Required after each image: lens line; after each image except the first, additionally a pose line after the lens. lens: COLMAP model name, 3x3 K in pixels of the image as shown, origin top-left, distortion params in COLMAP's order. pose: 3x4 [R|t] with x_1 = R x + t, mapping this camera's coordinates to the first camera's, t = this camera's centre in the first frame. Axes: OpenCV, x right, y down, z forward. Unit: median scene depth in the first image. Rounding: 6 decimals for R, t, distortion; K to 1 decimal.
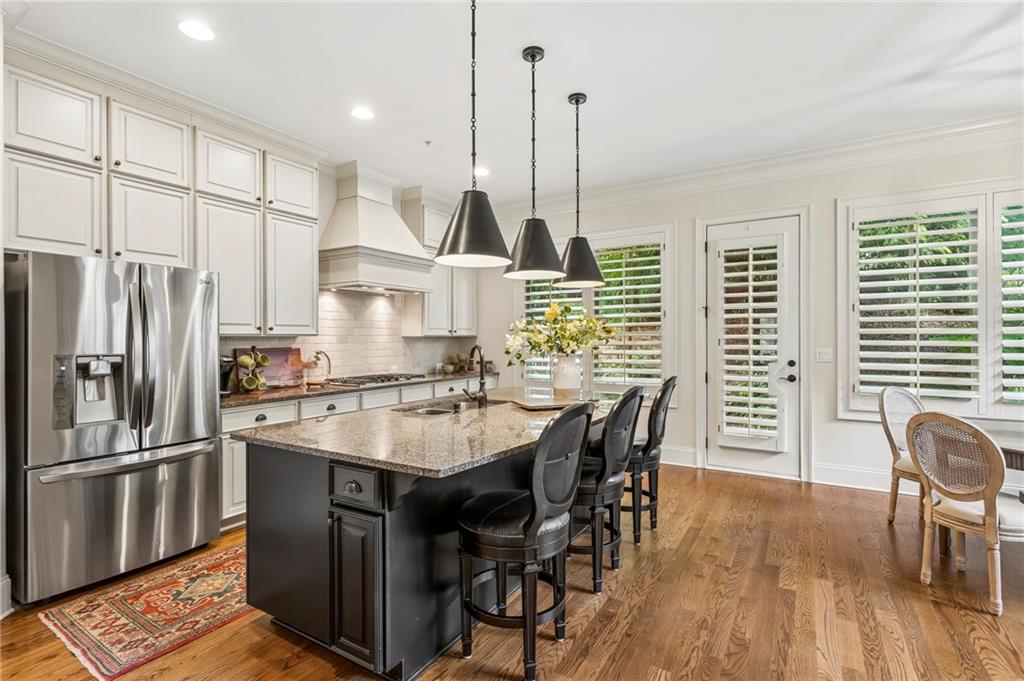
lens RADIAL K [[485.3, 0, 513.9], [0, 485.3, 337.8], [0, 0, 1]] dist [-0.000059, 0.001961]
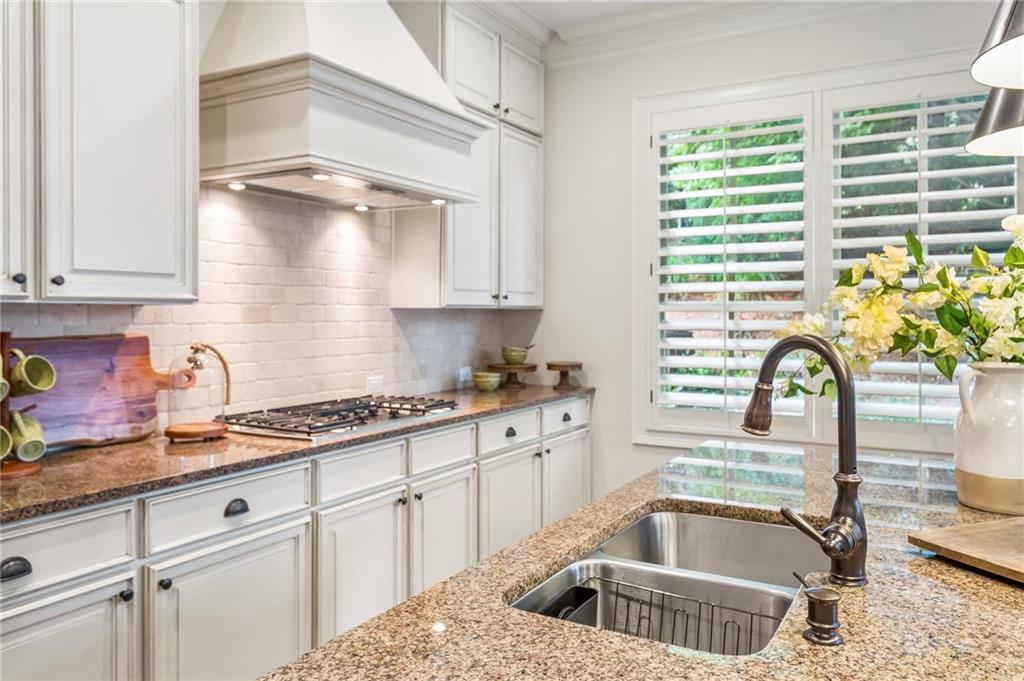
lens RADIAL K [[767.5, 0, 519.4], [0, 767.5, 314.9], [0, 0, 1]] dist [-0.003135, 0.003145]
pose [[0.999695, 0.004963, 0.024208, -0.158028], [-0.005007, 0.999986, 0.001756, 0.002324], [-0.024199, -0.001877, 0.999705, 0.375622]]
